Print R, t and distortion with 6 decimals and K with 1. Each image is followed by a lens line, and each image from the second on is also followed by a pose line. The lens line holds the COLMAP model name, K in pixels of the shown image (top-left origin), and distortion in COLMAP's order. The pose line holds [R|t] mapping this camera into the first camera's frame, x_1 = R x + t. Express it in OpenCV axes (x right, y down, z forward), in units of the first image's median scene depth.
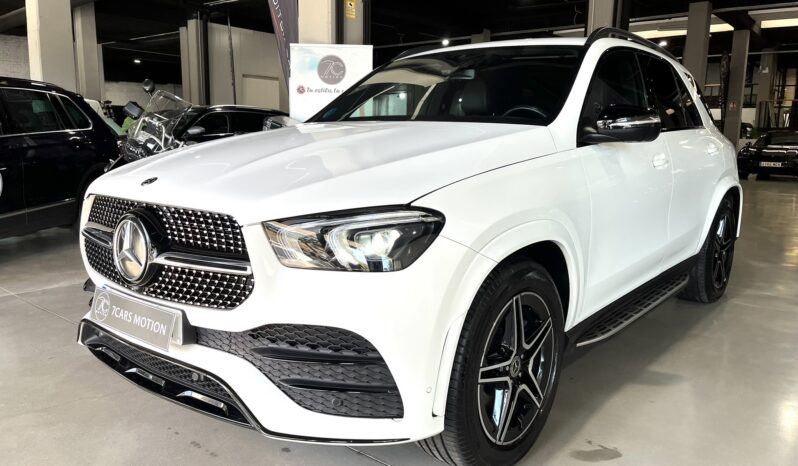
lens RADIAL K [[604.3, 0, 397.2], [0, 604.3, 234.7], [0, 0, 1]] dist [0.057059, -0.082655]
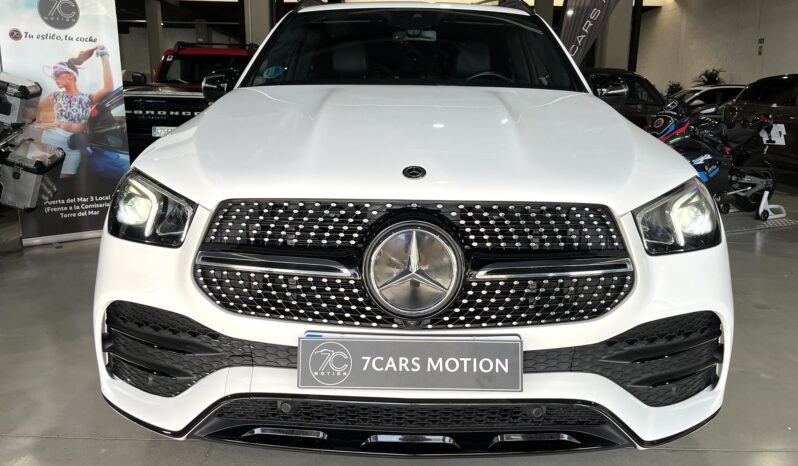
lens RADIAL K [[604.3, 0, 399.6], [0, 604.3, 227.4], [0, 0, 1]] dist [0.057059, -0.082655]
pose [[0.786216, -0.129788, 0.604169, -0.887592], [0.098433, 0.991515, 0.084906, -0.087987], [-0.610062, -0.007284, 0.792320, 0.465831]]
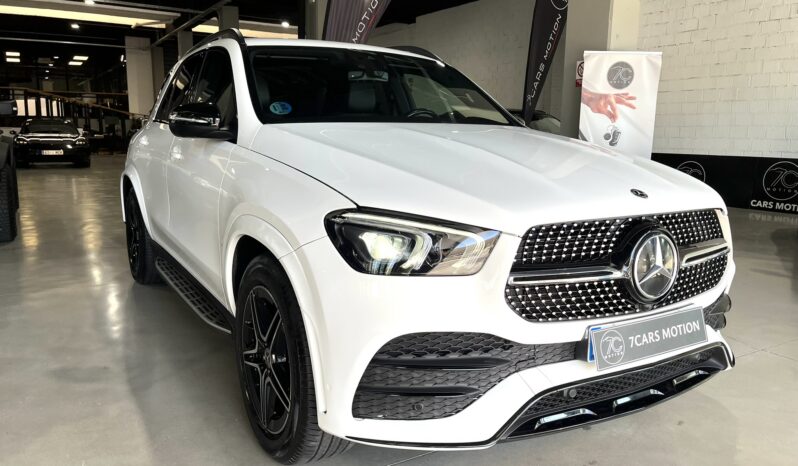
lens RADIAL K [[604.3, 0, 394.3], [0, 604.3, 239.3], [0, 0, 1]] dist [0.057059, -0.082655]
pose [[0.335920, -0.171257, 0.926190, -1.482093], [0.144001, 0.981109, 0.129184, -0.202364], [-0.930818, 0.089976, 0.354235, 1.064029]]
